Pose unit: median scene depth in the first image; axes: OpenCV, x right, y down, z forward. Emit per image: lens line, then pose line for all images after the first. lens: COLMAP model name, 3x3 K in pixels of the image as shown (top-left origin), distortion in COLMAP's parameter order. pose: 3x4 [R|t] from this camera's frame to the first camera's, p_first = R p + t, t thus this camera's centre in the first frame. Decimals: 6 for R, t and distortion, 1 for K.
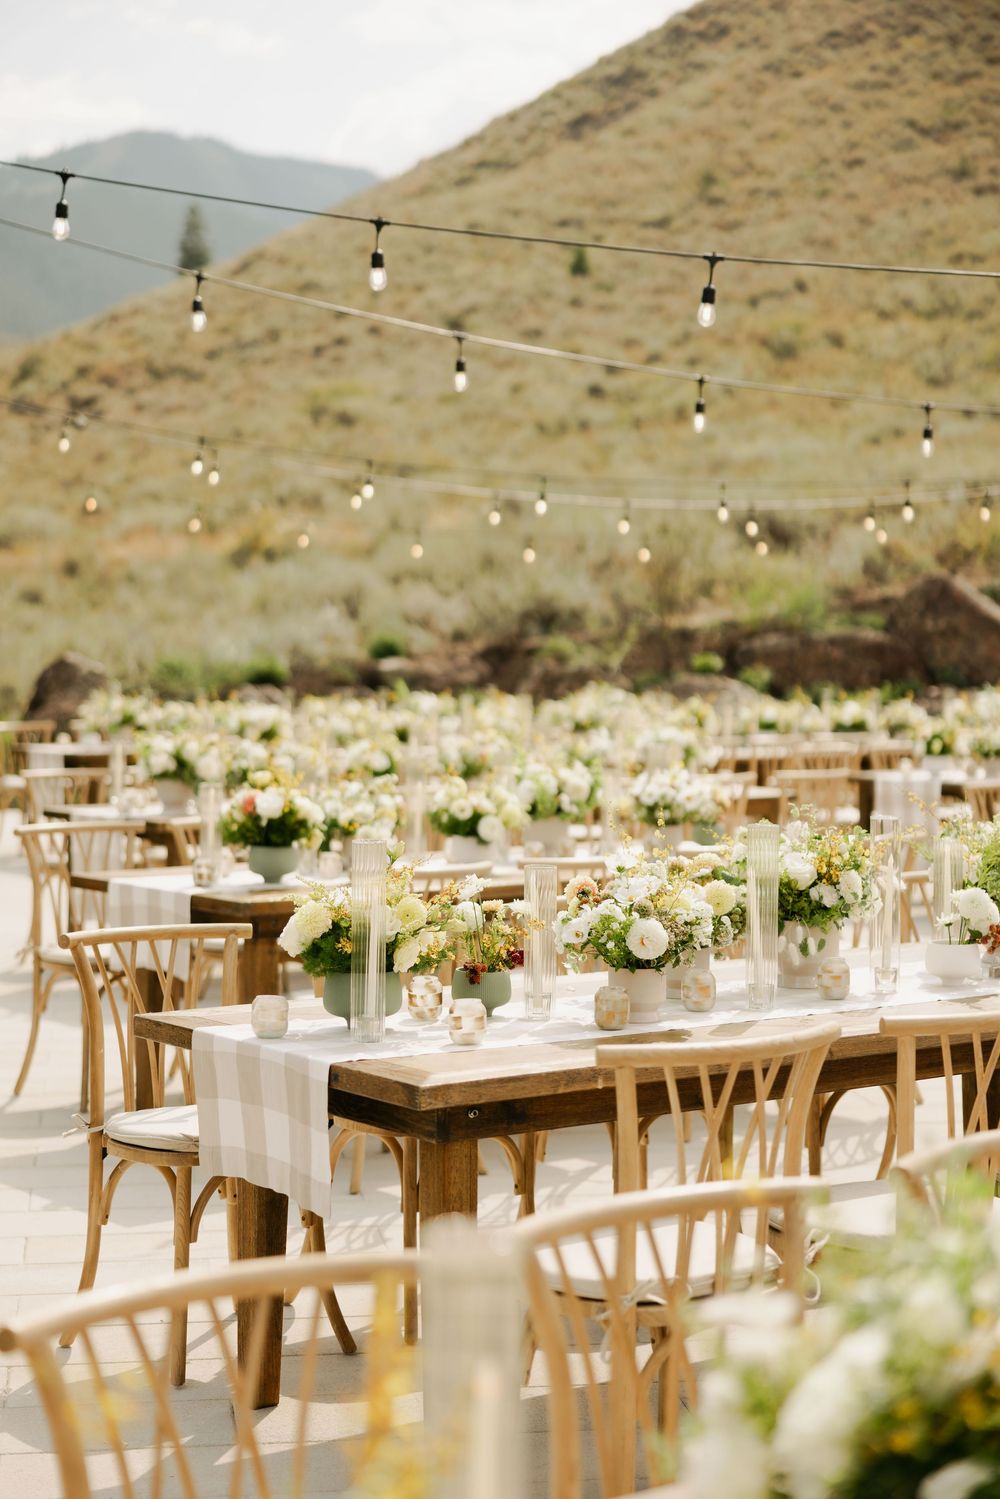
lens RADIAL K [[2702.6, 0, 489.2], [0, 2702.6, 745.6], [0, 0, 1]] dist [0.039732, 0.000000]
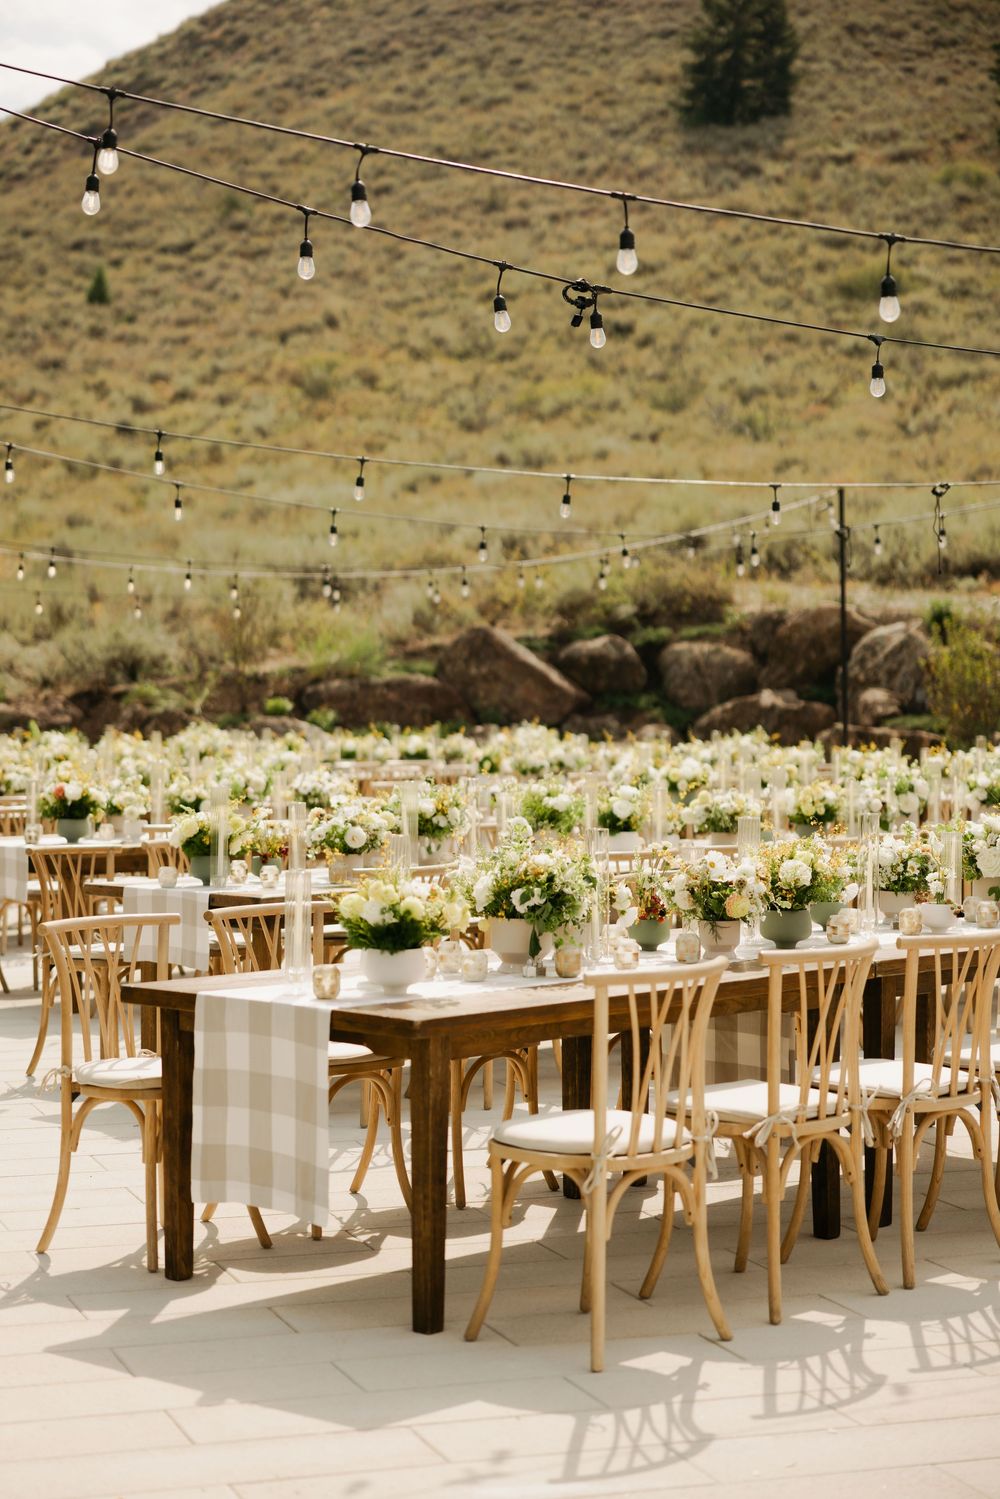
lens RADIAL K [[2913.0, 0, 493.2], [0, 2913.0, 777.6], [0, 0, 1]] dist [0.021070, 0.000000]
pose [[0.985344, -0.010823, 0.170234, -0.036498], [0.012056, 0.999908, -0.006208, 0.007668], [-0.170151, 0.008169, 0.985384, -0.198280]]
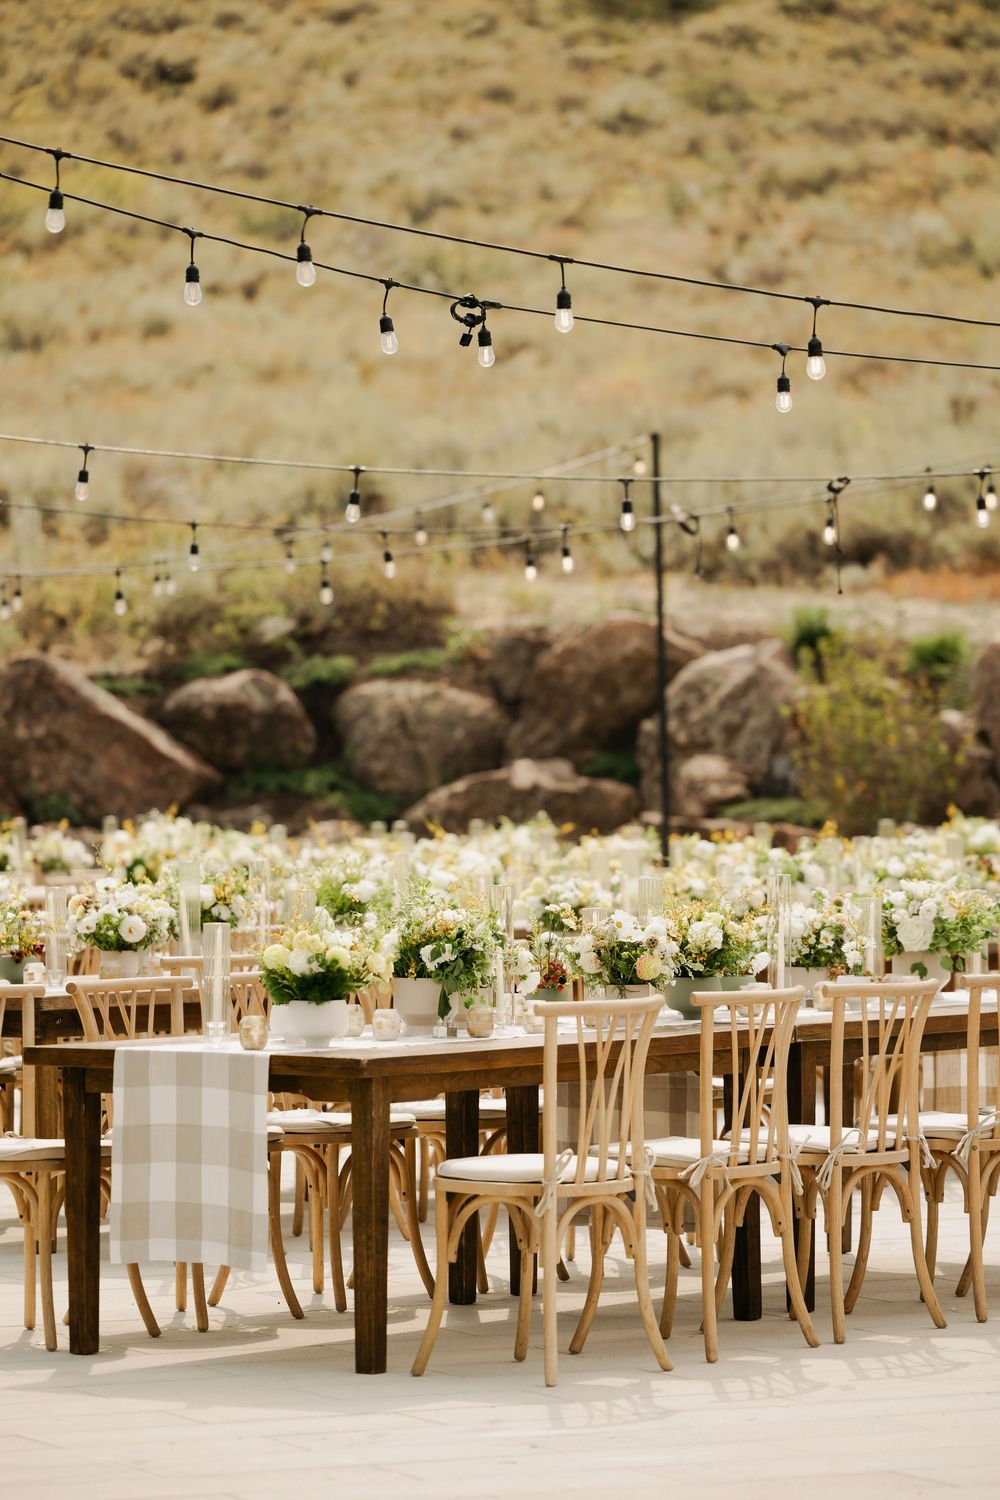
lens RADIAL K [[5997.1, 0, 498.8], [0, 5997.1, 750.3], [0, 0, 1]] dist [-0.027186, 0.000000]
pose [[0.962001, -0.013092, 0.272730, -0.124392], [0.024600, 0.998944, -0.038817, 0.019559], [-0.271934, 0.044051, 0.961307, -0.438375]]
